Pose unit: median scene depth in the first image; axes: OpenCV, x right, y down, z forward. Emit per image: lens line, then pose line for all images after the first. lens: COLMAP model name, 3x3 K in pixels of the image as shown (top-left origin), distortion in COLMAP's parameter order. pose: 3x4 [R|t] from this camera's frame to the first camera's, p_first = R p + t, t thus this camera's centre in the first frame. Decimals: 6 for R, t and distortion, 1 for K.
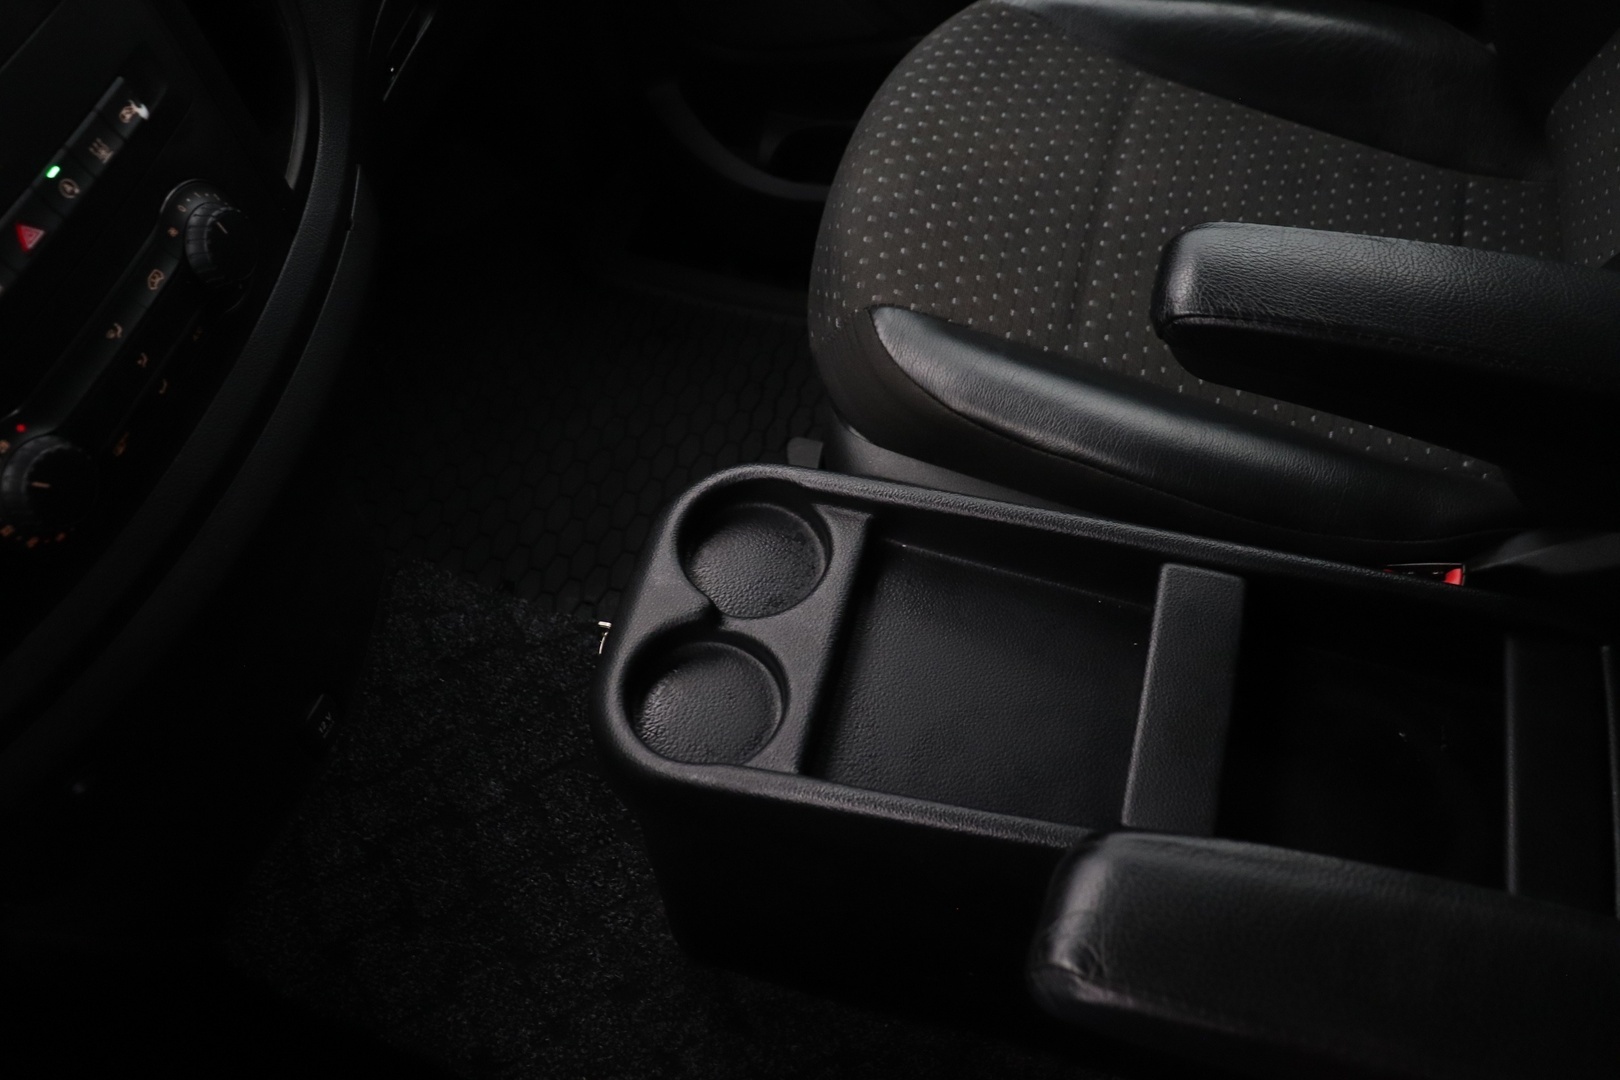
lens RADIAL K [[1344.1, 0, 800.5], [0, 1344.1, 542.3], [0, 0, 1]] dist [-0.175793, 0.166173]
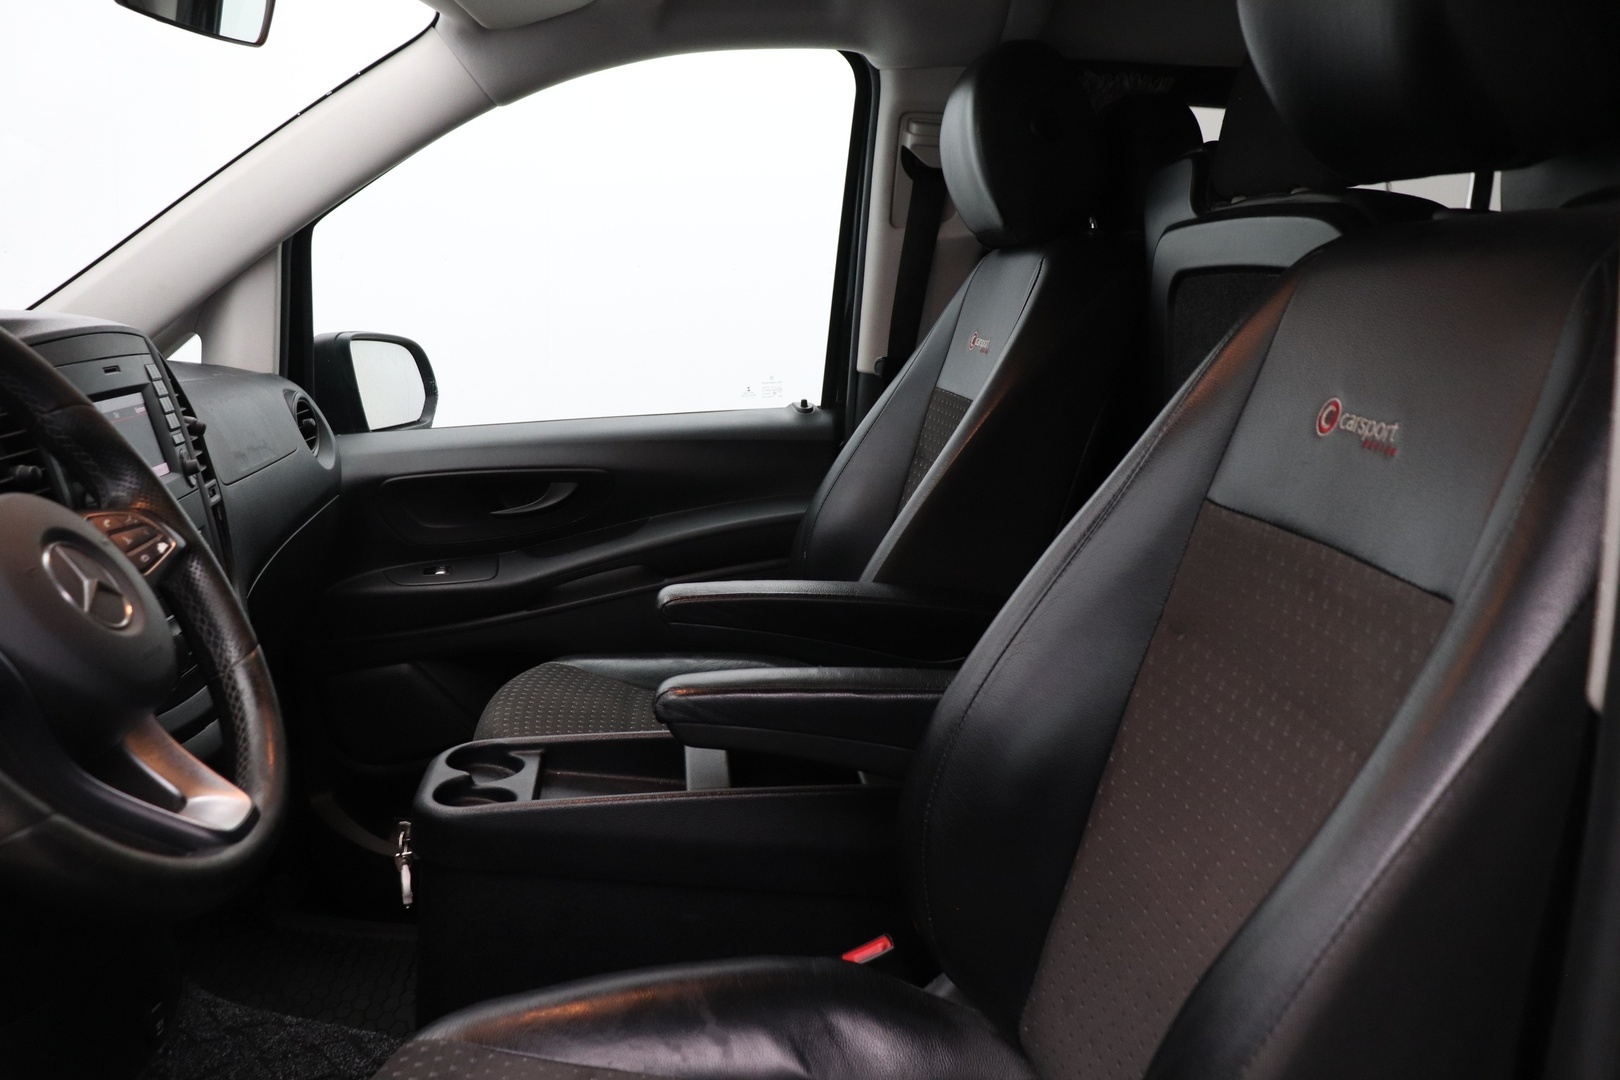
lens RADIAL K [[1344.1, 0, 800.5], [0, 1344.1, 542.3], [0, 0, 1]] dist [-0.175793, 0.166173]
pose [[0.926974, 0.015205, 0.374818, -0.356391], [0.256986, 0.702143, -0.664043, 1.238580], [-0.273273, 0.711874, 0.646960, -0.642827]]
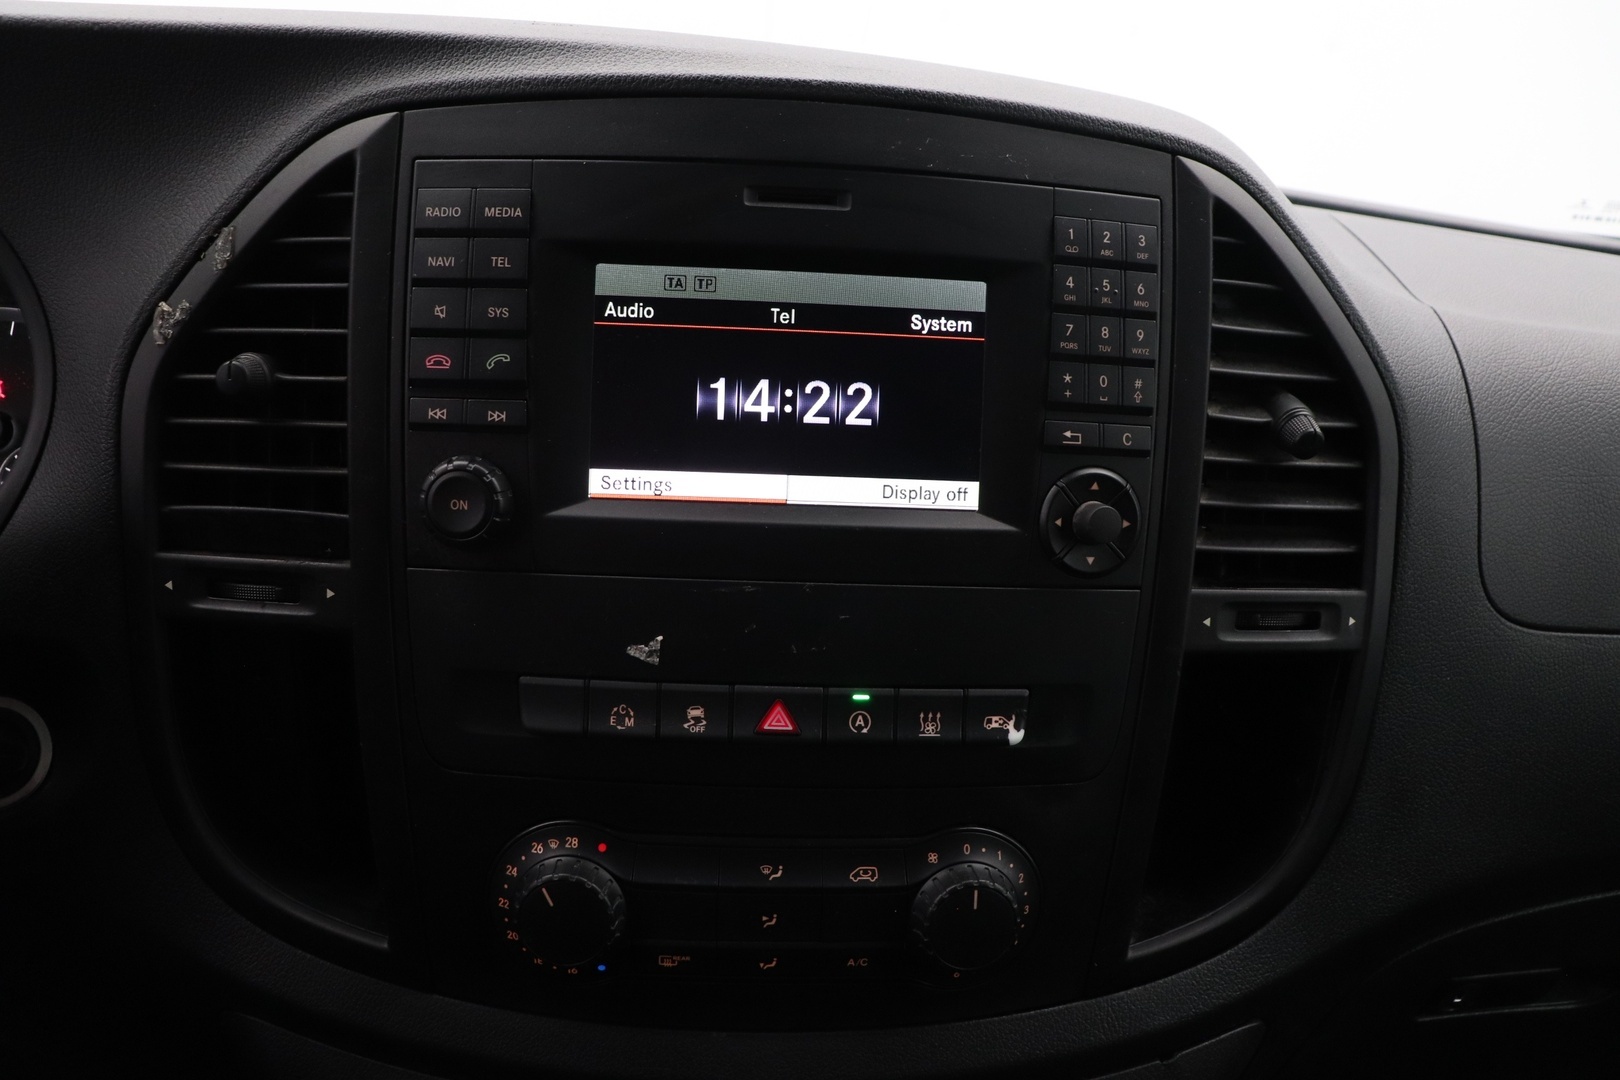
lens RADIAL K [[1344.1, 0, 800.5], [0, 1344.1, 542.3], [0, 0, 1]] dist [-0.175793, 0.166173]
pose [[0.333466, 0.398725, -0.854294, 0.094140], [-0.826069, 0.560262, -0.060957, -0.211418], [0.454324, 0.726034, 0.516203, 0.371408]]
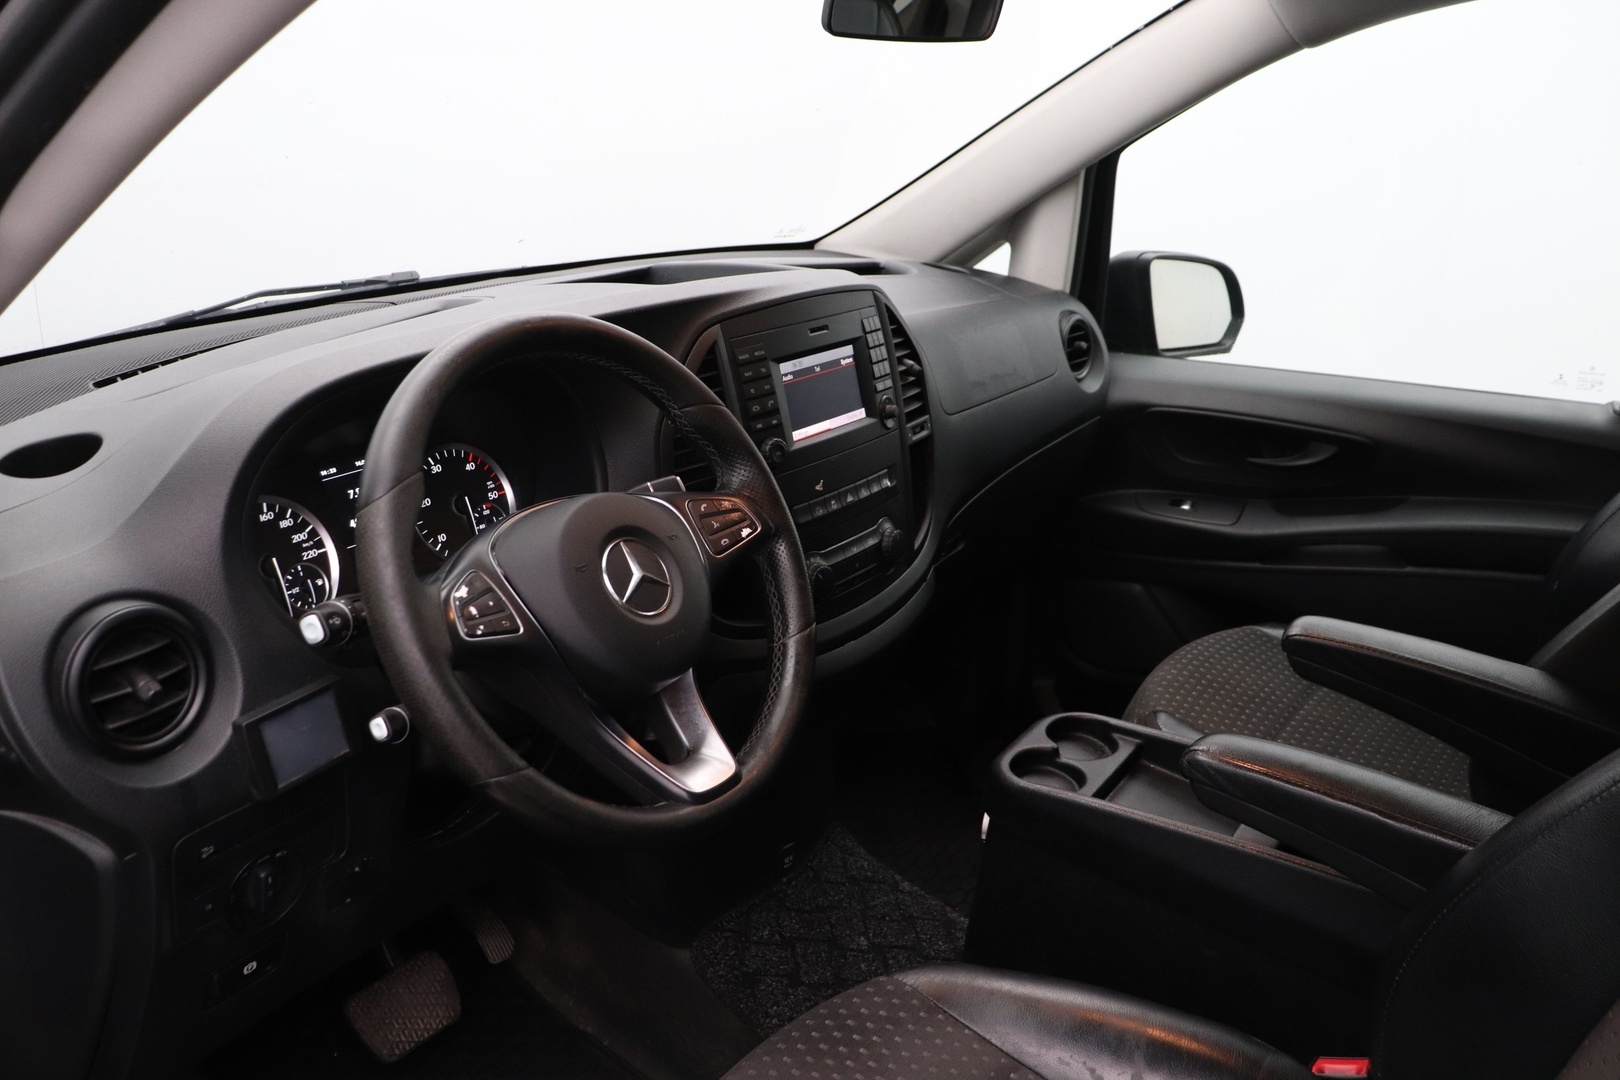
lens RADIAL K [[1344.1, 0, 800.5], [0, 1344.1, 542.3], [0, 0, 1]] dist [-0.175793, 0.166173]
pose [[0.937666, 0.214877, -0.273149, 0.055576], [-0.333877, 0.775144, -0.536355, 1.062516], [0.096479, 0.594120, 0.798569, -0.905659]]
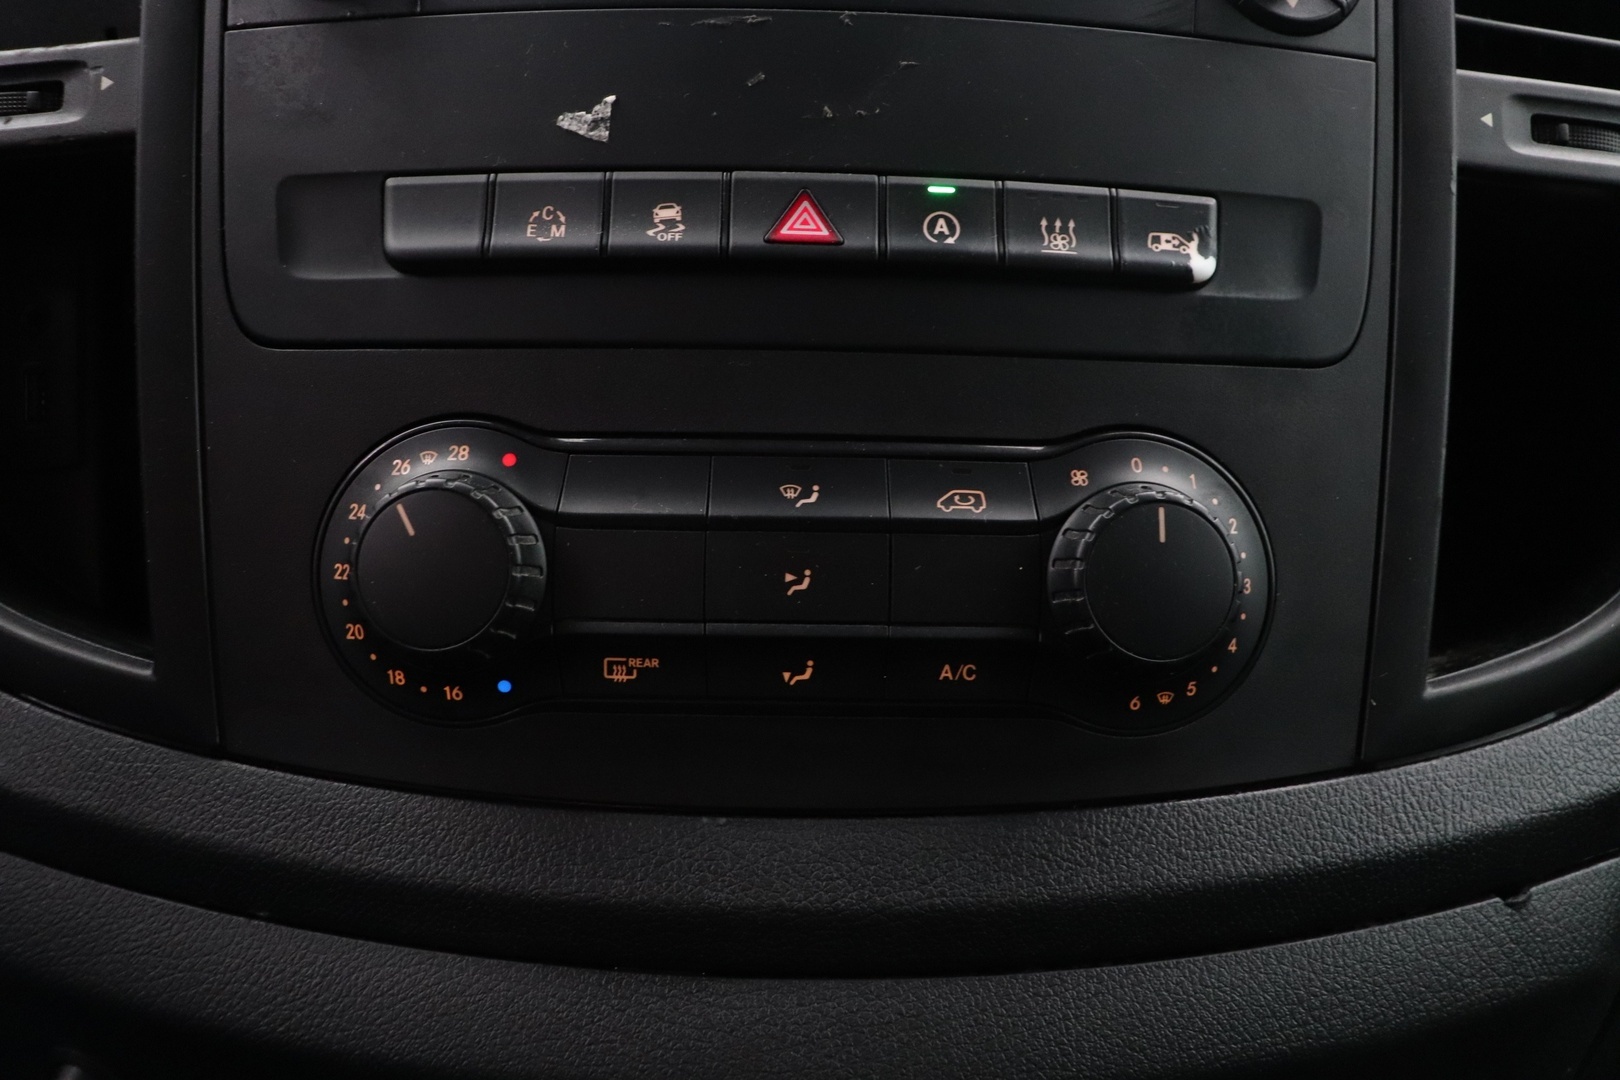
lens RADIAL K [[1346.8, 0, 810.0], [0, 1346.8, 540.0], [0, 0, 1]] dist [-0.142937, 0.118418]
pose [[0.298879, 0.196379, -0.933866, -0.062885], [-0.816480, 0.559201, -0.143718, -0.075348], [0.493996, 0.805437, 0.327473, 0.746176]]
